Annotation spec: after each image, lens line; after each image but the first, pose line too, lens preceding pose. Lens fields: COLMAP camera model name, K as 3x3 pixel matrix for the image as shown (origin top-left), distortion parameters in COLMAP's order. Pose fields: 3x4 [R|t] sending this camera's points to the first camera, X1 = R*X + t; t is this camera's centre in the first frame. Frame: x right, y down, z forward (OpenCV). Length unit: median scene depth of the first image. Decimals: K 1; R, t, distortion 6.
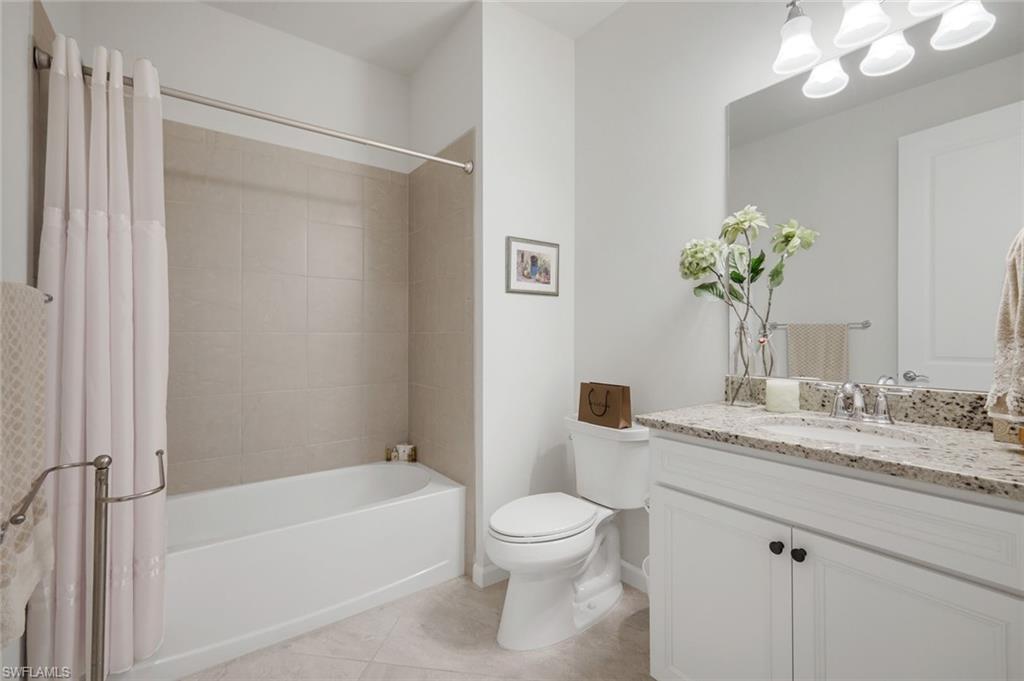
lens RADIAL K [[448.3, 0, 519.1], [0, 448.3, 335.1], [0, 0, 1]] dist [0.001361, 0.001888]
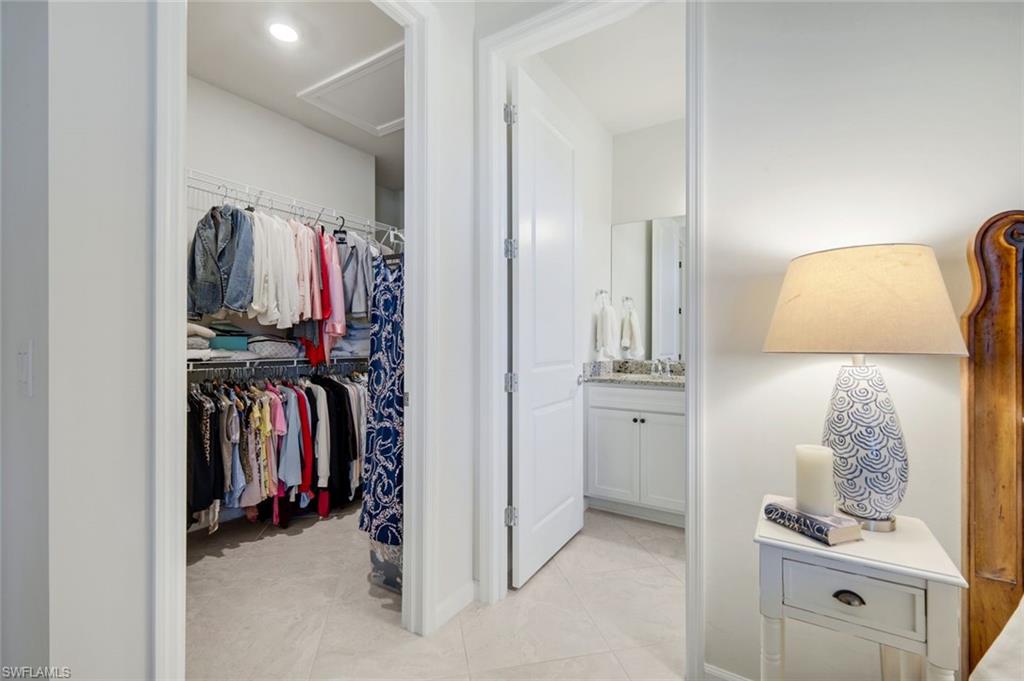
lens RADIAL K [[448.3, 0, 506.0], [0, 448.3, 342.3], [0, 0, 1]] dist [0.001361, 0.001888]
pose [[0.942587, 0.005898, 0.333908, -1.083960], [-0.006135, 0.999981, -0.000343, 0.025679], [-0.333904, -0.001725, 0.942606, -1.297981]]
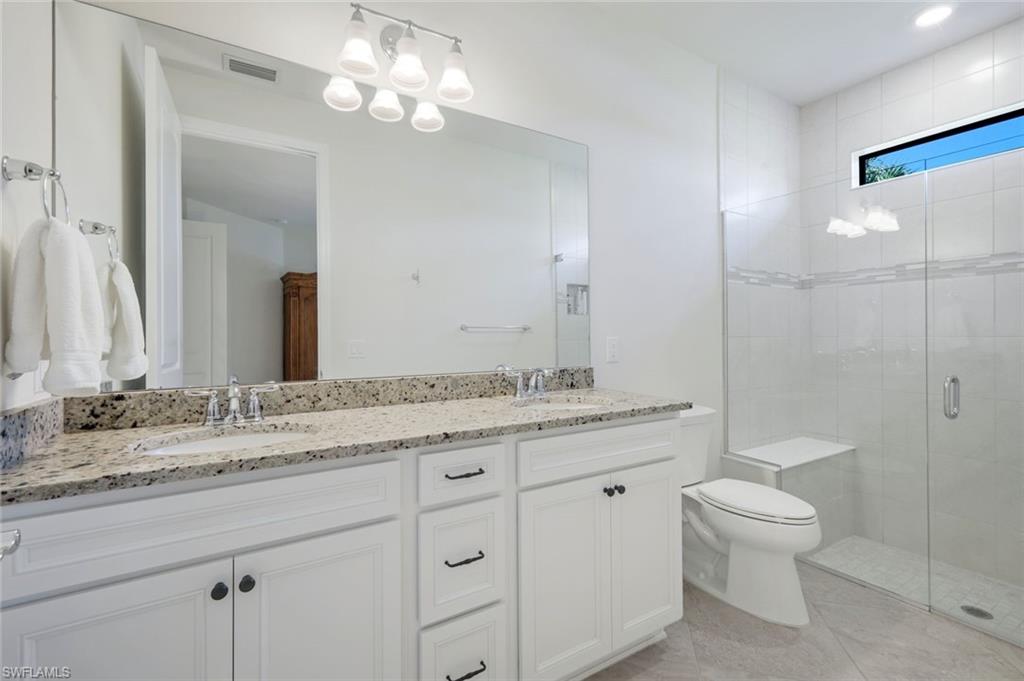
lens RADIAL K [[448.3, 0, 546.0], [0, 448.3, 320.3], [0, 0, 1]] dist [0.001361, 0.001888]
pose [[0.036295, 0.043901, 0.998376, -0.267158], [-0.006252, 0.999025, -0.043702, 0.008501], [-0.999322, -0.004656, 0.036534, 0.396452]]
